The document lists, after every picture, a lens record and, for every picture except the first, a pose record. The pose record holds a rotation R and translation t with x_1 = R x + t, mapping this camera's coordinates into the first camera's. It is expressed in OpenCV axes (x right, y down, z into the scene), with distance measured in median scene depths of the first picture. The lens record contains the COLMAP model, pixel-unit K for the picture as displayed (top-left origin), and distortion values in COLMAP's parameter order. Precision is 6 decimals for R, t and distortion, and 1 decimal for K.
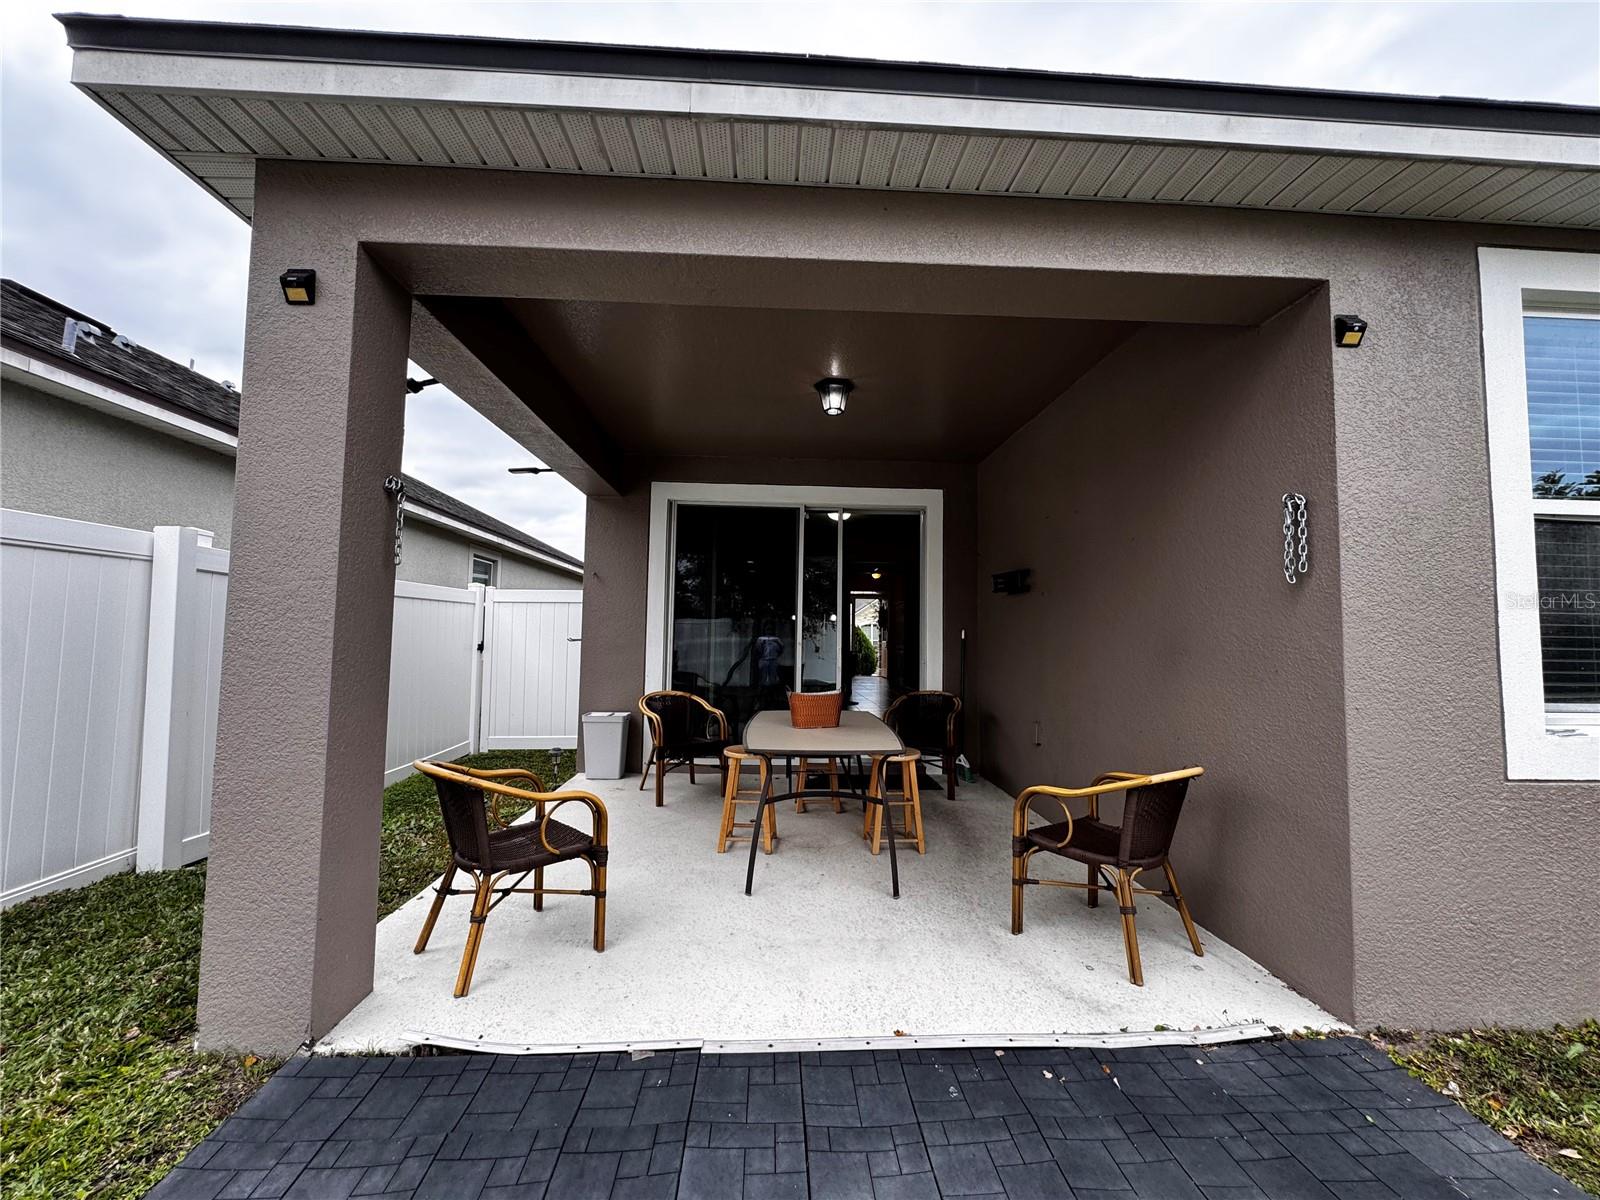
lens RADIAL K [[637.4, 0, 804.5], [0, 637.4, 599.8], [0, 0, 1]] dist [-0.003866, 0.000453]
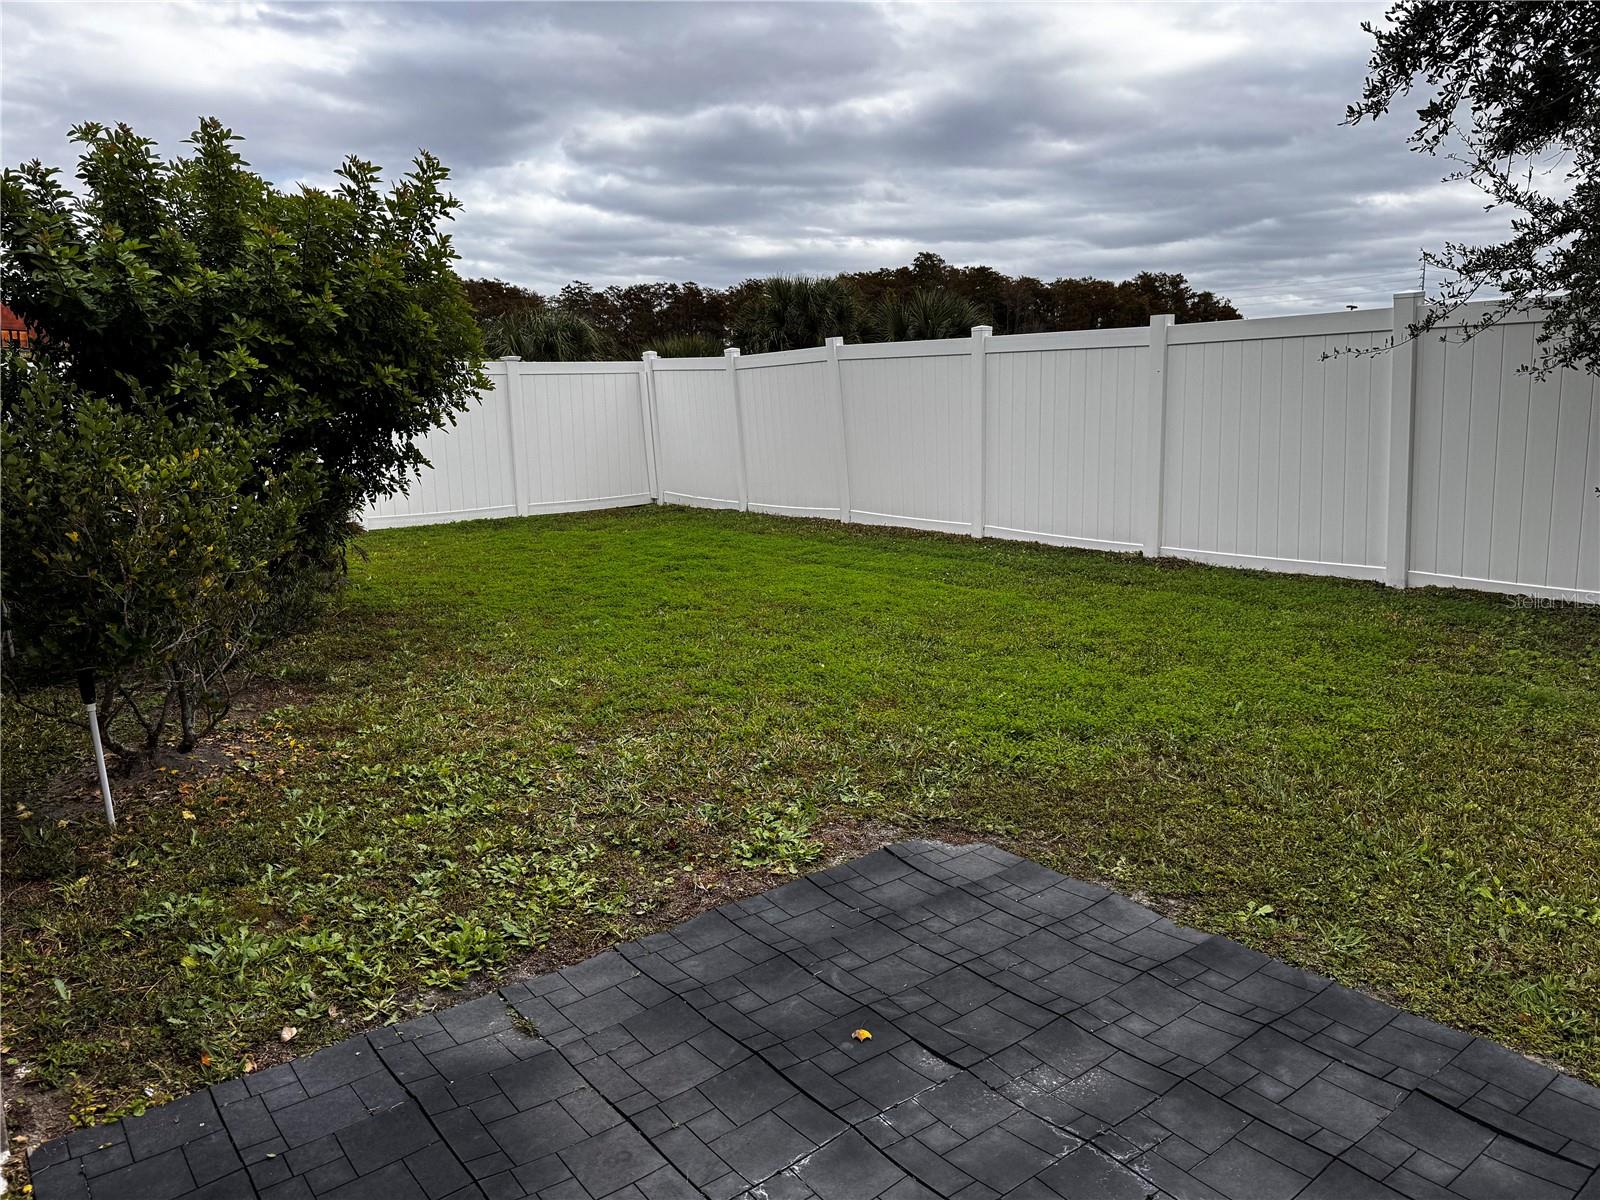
lens RADIAL K [[1121.5, 0, 806.8], [0, 1121.5, 591.2], [0, 0, 1]] dist [0.046435, -0.053817]
pose [[-0.581777, -0.146298, 0.800083, -0.223314], [-0.042910, 0.987841, 0.149428, 0.021537], [-0.812216, 0.052602, -0.580981, 0.886462]]
